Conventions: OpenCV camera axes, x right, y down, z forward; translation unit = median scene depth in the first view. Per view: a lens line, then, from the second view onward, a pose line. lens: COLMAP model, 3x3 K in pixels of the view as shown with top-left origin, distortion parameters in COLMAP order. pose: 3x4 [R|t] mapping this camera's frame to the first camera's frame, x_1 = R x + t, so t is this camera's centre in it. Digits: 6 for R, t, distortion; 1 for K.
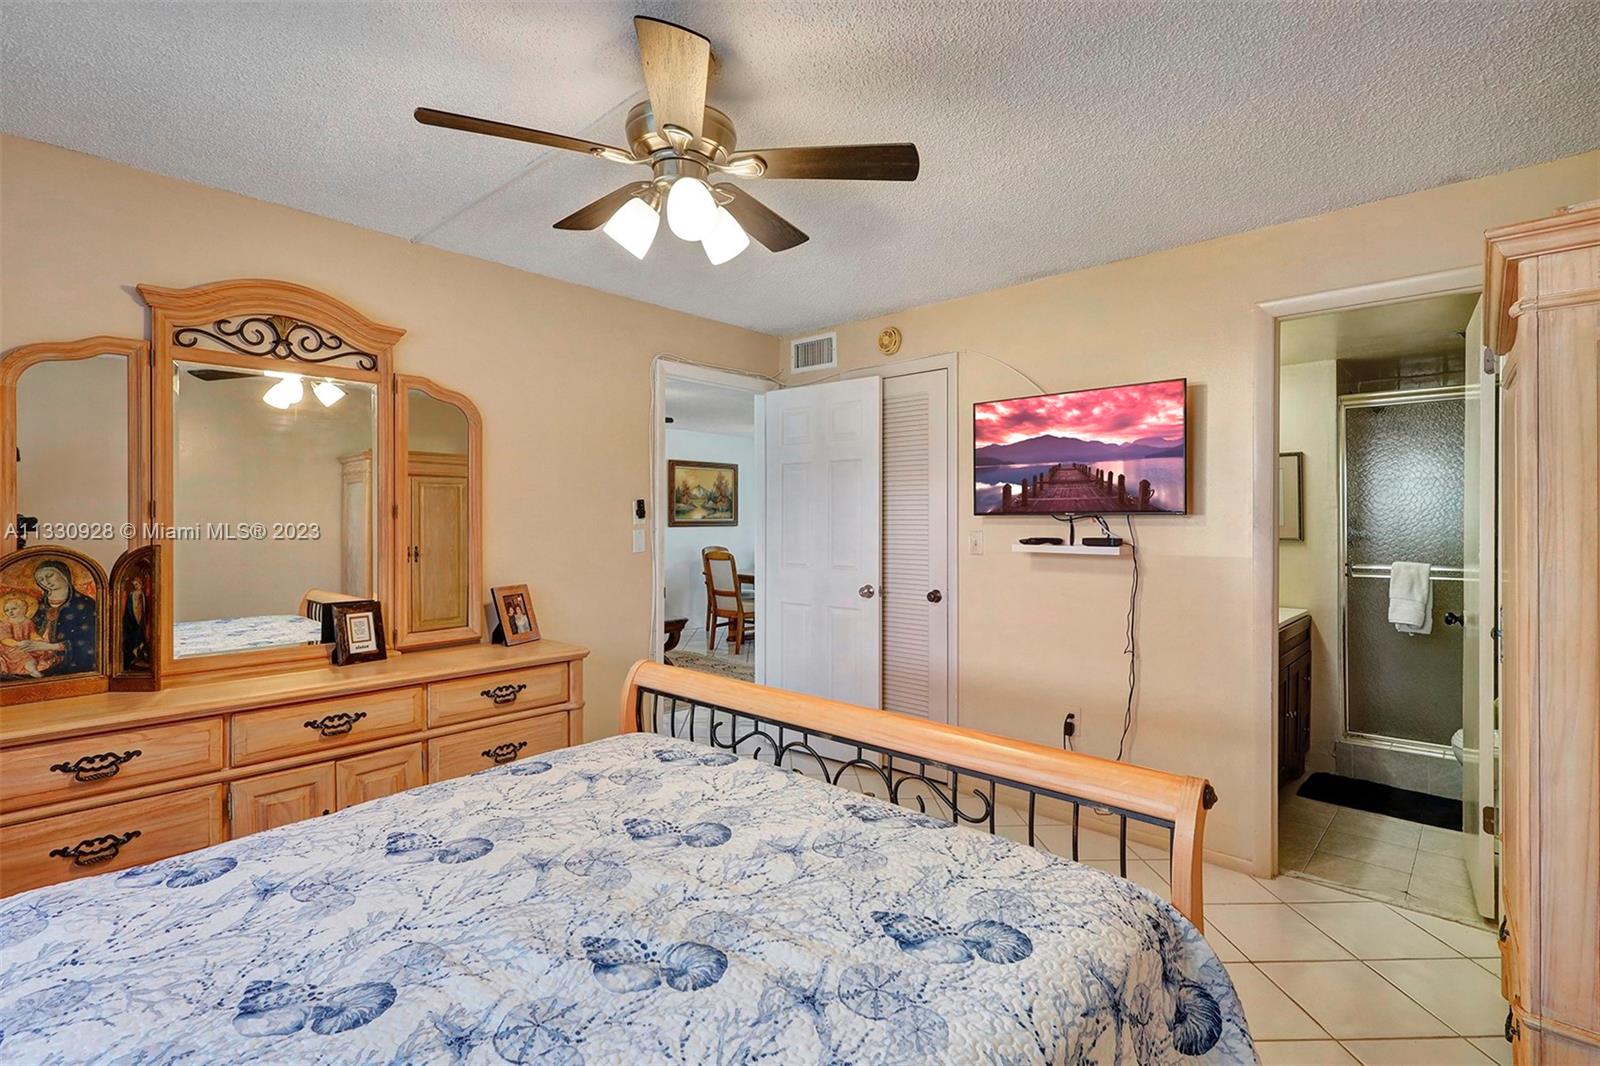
lens RADIAL K [[743.6, 0, 799.1], [0, 743.6, 517.9], [0, 0, 1]] dist [0.000205, 0.000018]
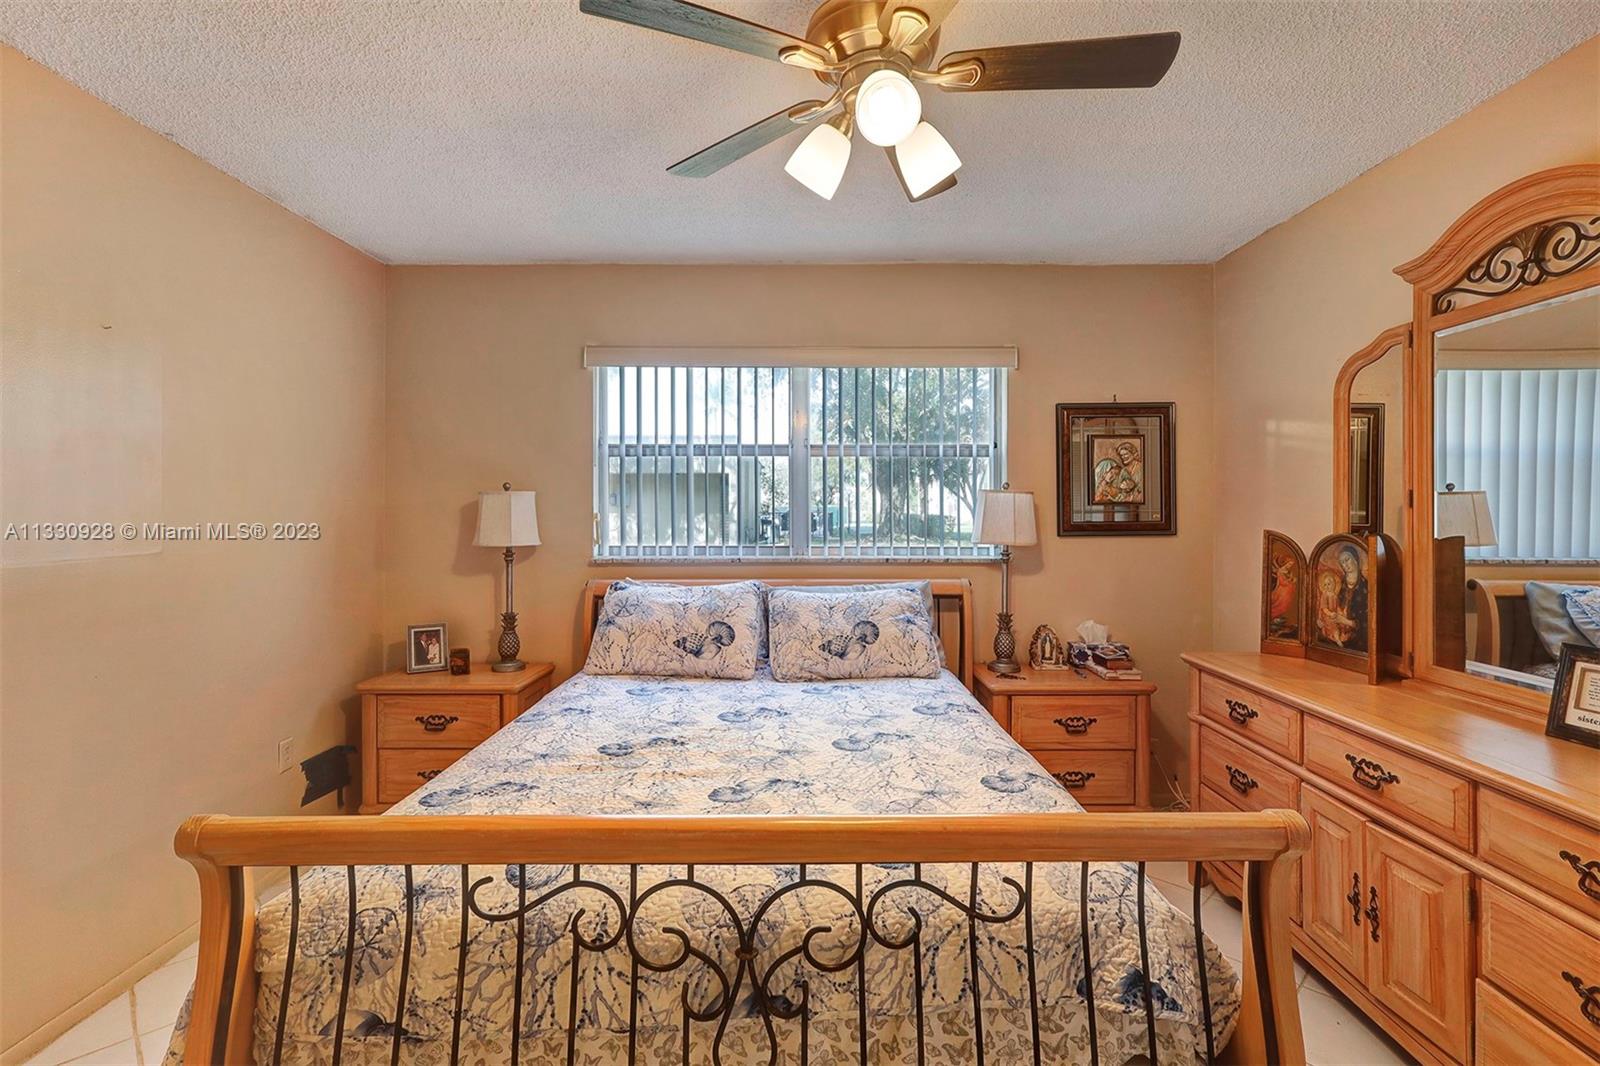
lens RADIAL K [[743.6, 0, 799.1], [0, 743.6, 517.9], [0, 0, 1]] dist [0.000205, 0.000018]
pose [[-0.736181, 0.007043, -0.676748, 0.369416], [-0.000439, 0.999941, 0.010884, 0.003077], [0.676785, 0.008310, -0.736134, 1.273158]]
